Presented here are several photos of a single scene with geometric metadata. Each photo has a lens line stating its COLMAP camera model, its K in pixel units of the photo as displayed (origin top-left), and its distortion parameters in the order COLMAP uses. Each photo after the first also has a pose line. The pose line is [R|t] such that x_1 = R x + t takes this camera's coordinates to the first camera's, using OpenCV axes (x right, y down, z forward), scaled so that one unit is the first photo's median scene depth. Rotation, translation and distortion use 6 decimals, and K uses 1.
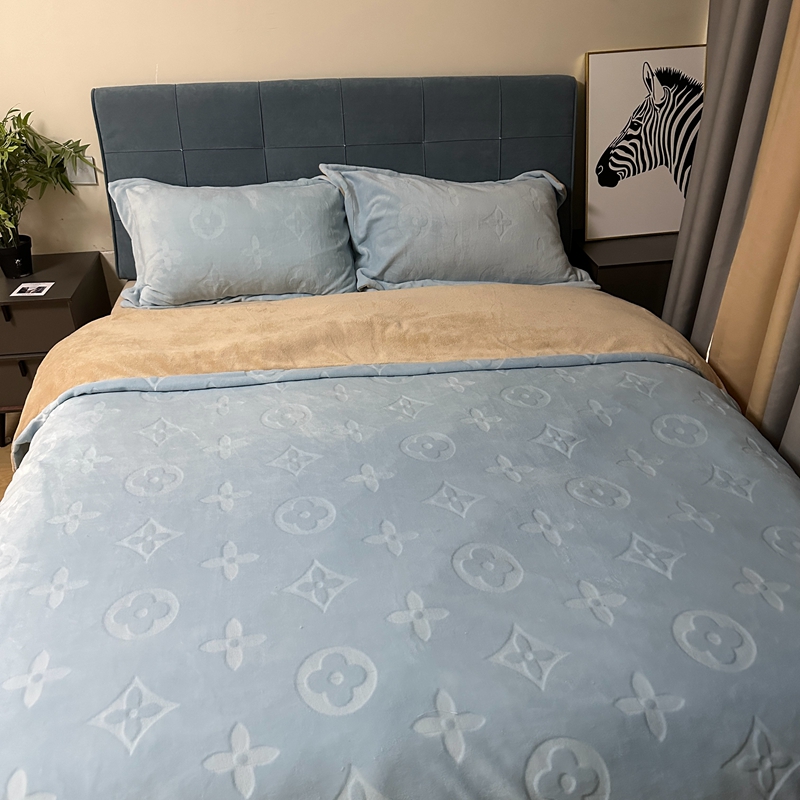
lens RADIAL K [[751.5, 0, 400.0], [0, 751.5, 400.0], [0, 0, 1]] dist [0.154343, -0.320879]
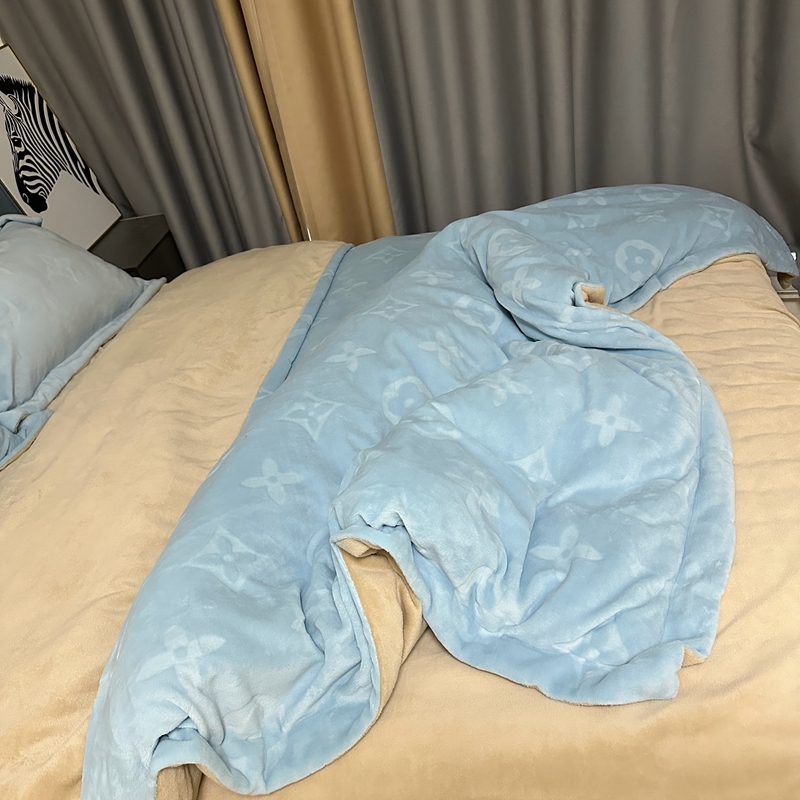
lens RADIAL K [[744.1, 0, 400.0], [0, 744.1, 400.0], [0, 0, 1]] dist [0.060530, -0.092646]
pose [[0.221431, -0.576289, 0.786676, -0.610973], [0.644654, 0.691797, 0.325329, -0.199501], [-0.731703, 0.435096, 0.524692, 0.466459]]
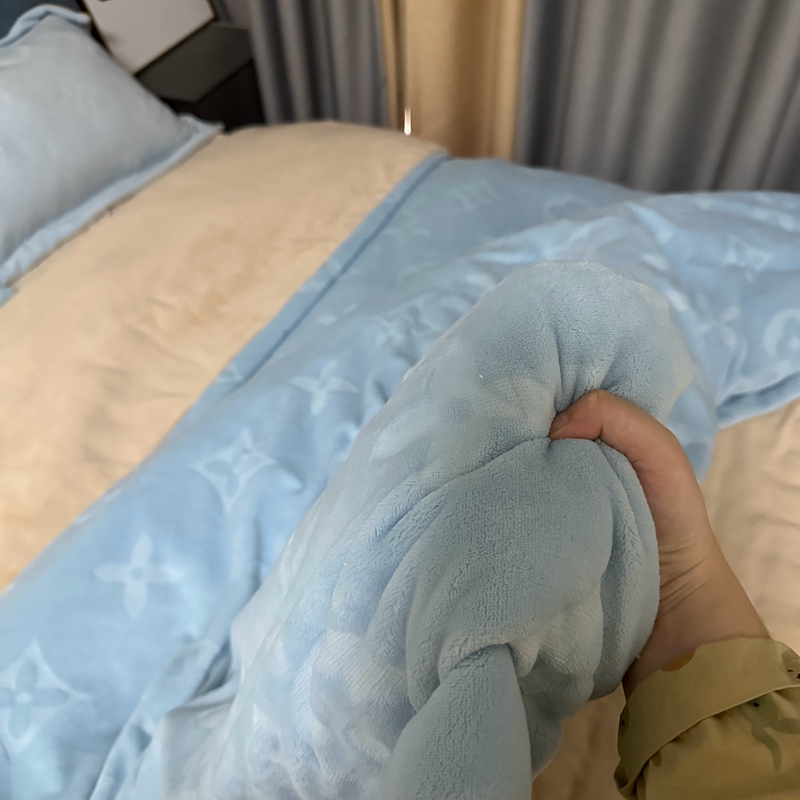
lens RADIAL K [[741.8, 0, 388.8], [0, 741.8, 436.2], [0, 0, 1]] dist [-0.063560, 0.004819]
pose [[0.522064, -0.656023, 0.545053, -0.313184], [0.466750, 0.754618, 0.461190, -0.217740], [-0.713858, 0.013633, 0.700158, 0.474606]]
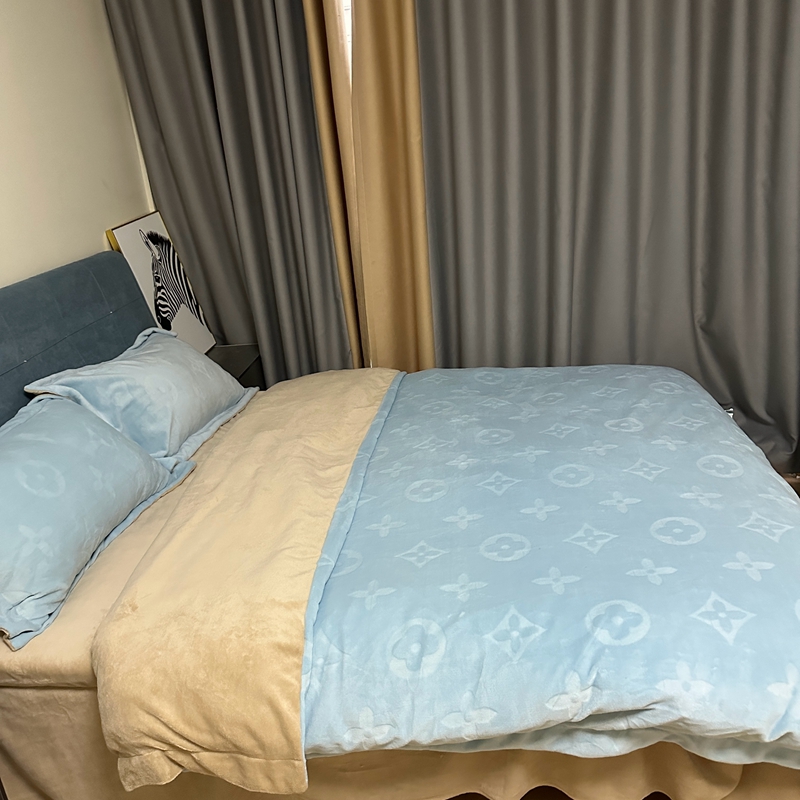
lens RADIAL K [[734.7, 0, 396.9], [0, 734.7, 409.6], [0, 0, 1]] dist [0.162169, -0.379641]
pose [[0.223647, -0.368321, 0.902398, -0.974507], [0.571670, 0.799443, 0.184619, -0.267280], [-0.789415, 0.474584, 0.389352, 0.478275]]
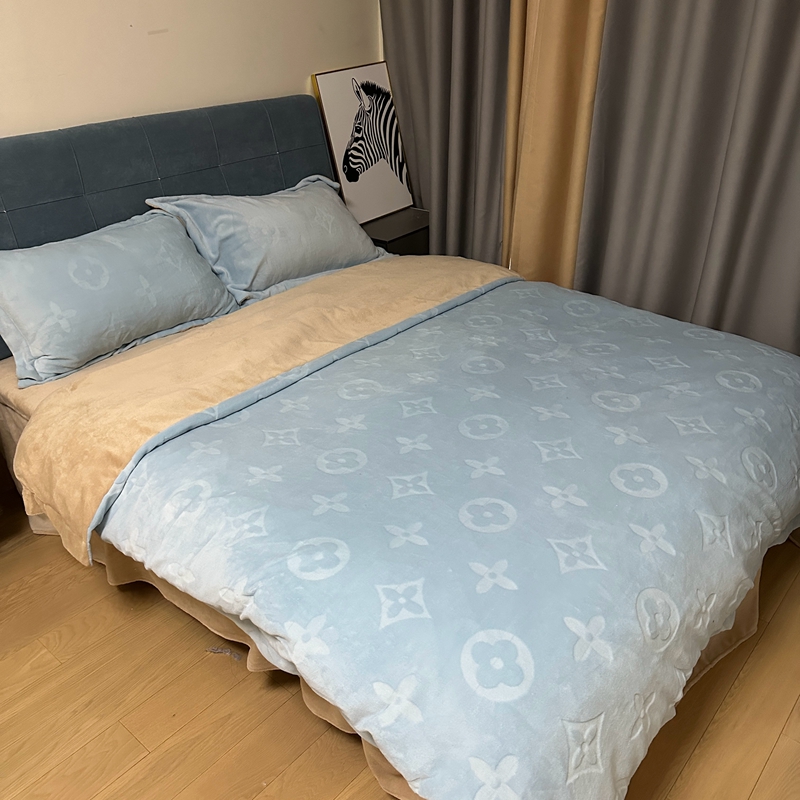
lens RADIAL K [[734.7, 0, 396.9], [0, 734.7, 409.6], [0, 0, 1]] dist [0.162169, -0.379641]
pose [[0.747635, -0.335672, 0.573032, -0.666283], [0.350768, 0.932275, 0.088464, -0.025574], [-0.563918, 0.134863, 0.814745, 0.048614]]
